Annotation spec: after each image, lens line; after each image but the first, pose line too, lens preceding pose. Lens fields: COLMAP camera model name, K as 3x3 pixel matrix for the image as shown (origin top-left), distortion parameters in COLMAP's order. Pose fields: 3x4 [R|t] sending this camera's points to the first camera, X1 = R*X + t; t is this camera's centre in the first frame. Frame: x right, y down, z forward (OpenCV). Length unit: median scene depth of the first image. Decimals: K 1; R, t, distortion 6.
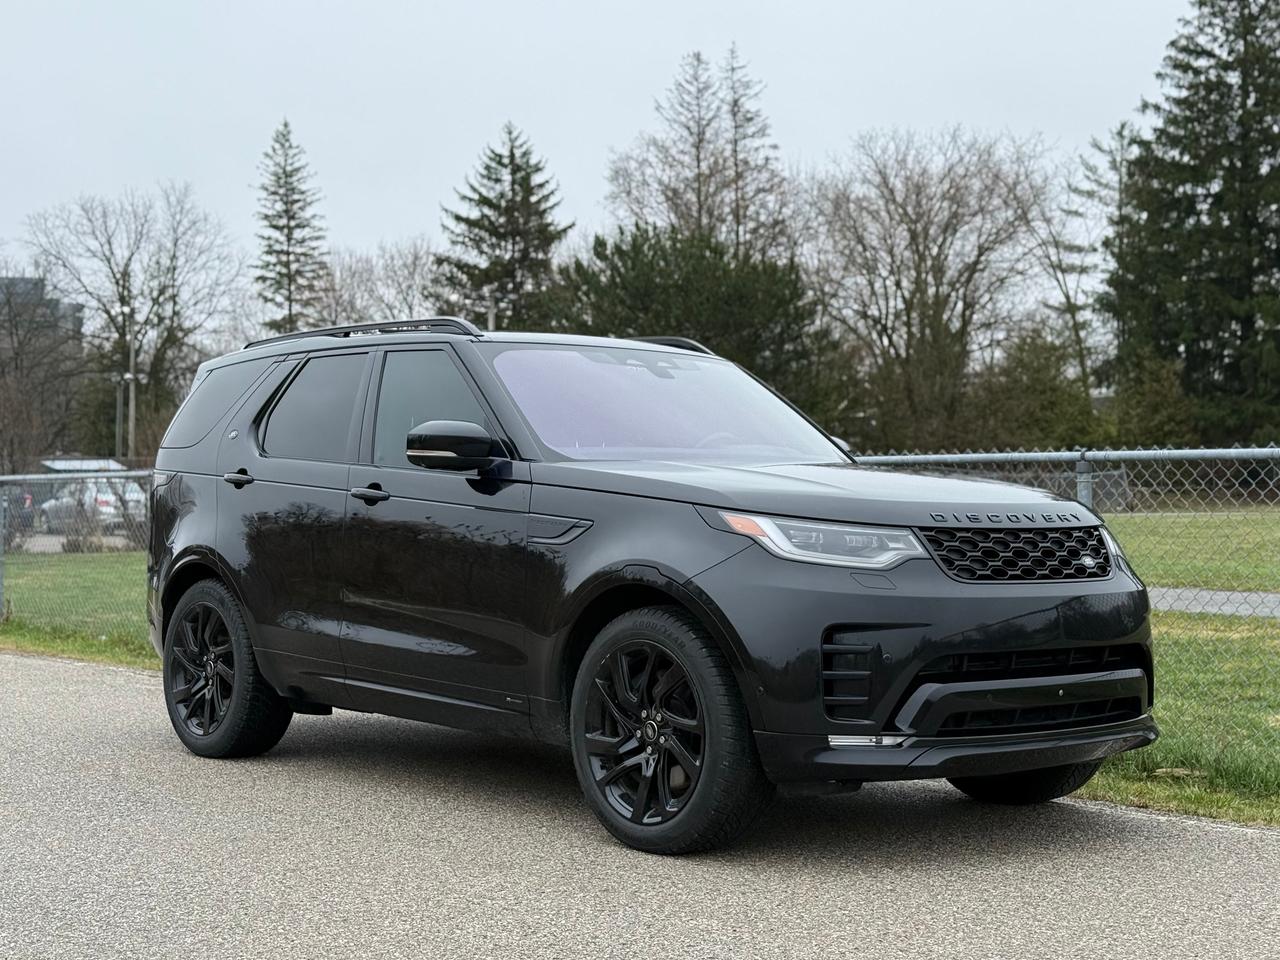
lens RADIAL K [[1957.7, 0, 640.0], [0, 1957.7, 480.0], [0, 0, 1]] dist [0.030010, 0.133394]
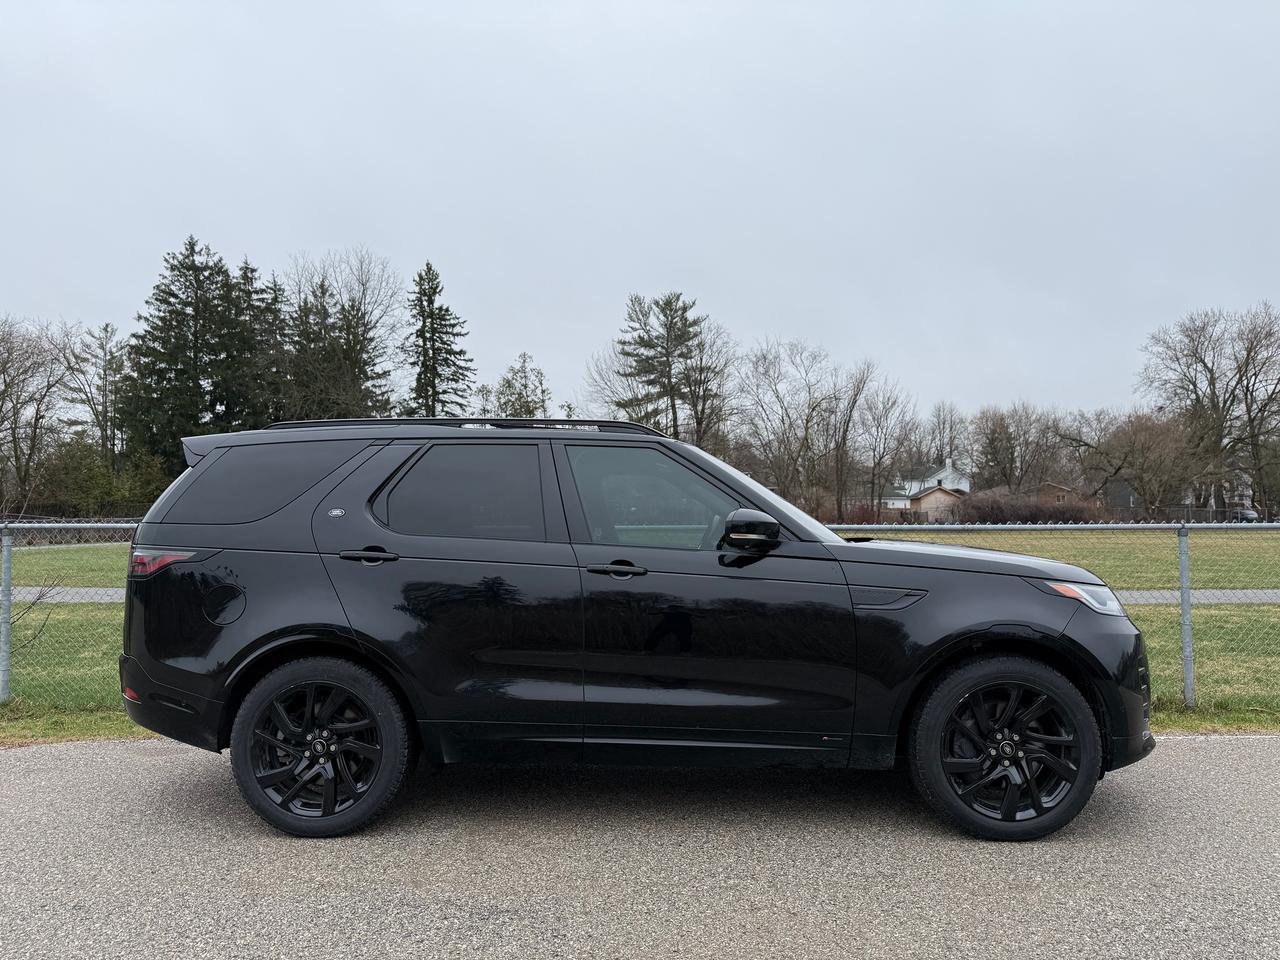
lens RADIAL K [[906.4, 0, 640.0], [0, 906.4, 480.0], [0, 0, 1]] dist [0.065169, -0.058331]
pose [[0.659702, 0.034142, 0.750751, -0.074239], [-0.002673, 0.999068, -0.043086, -0.003176], [-0.751522, 0.026417, 0.659179, 0.089852]]
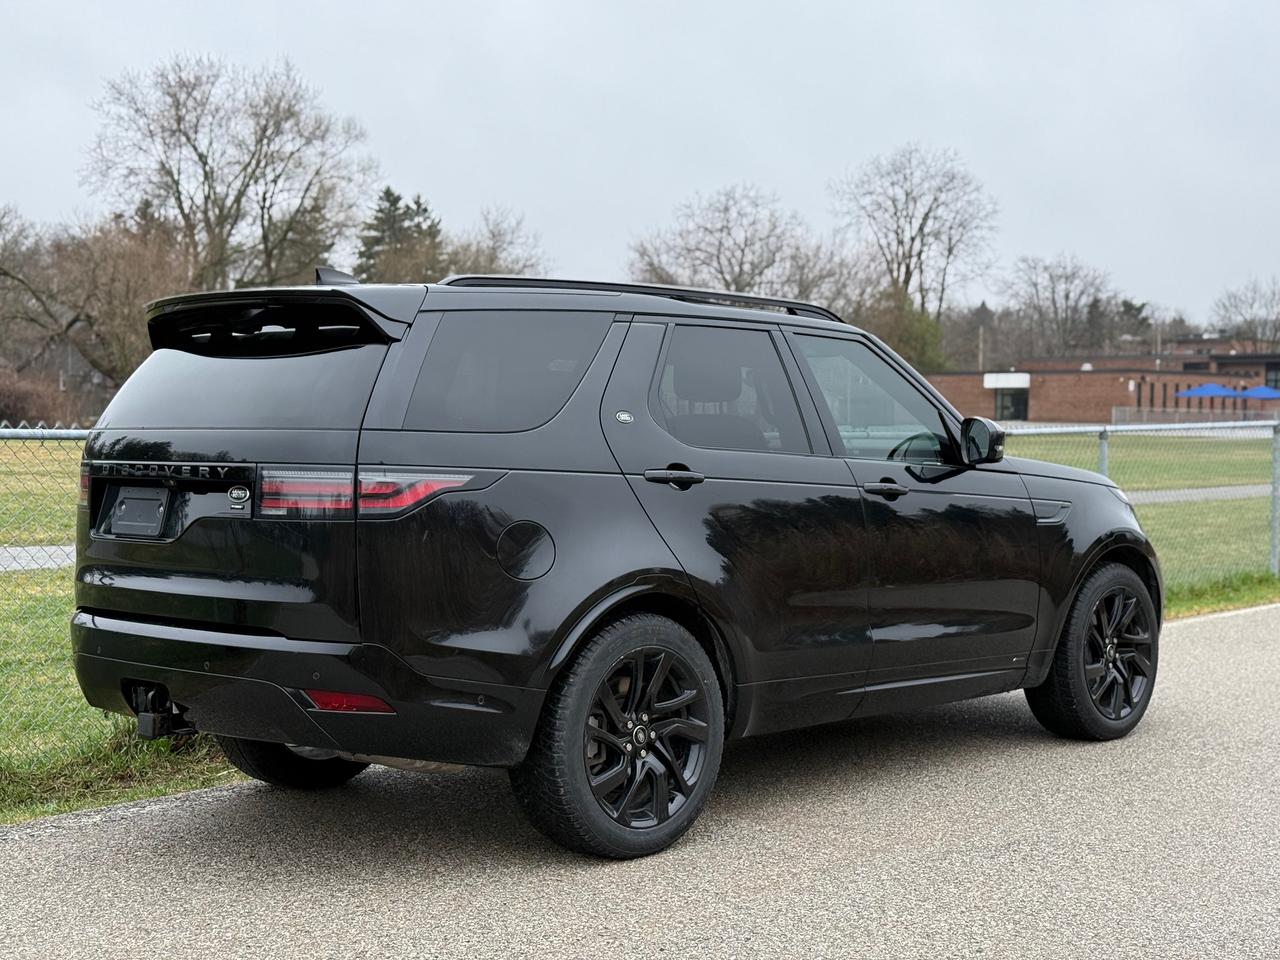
lens RADIAL K [[1885.5, 0, 640.0], [0, 1885.5, 480.0], [0, 0, 1]] dist [0.043057, 0.062048]
pose [[-0.131531, -0.029328, 0.990878, -0.145812], [-0.010387, 0.999548, 0.028206, -0.003116], [-0.991258, -0.006582, -0.131776, 0.173610]]
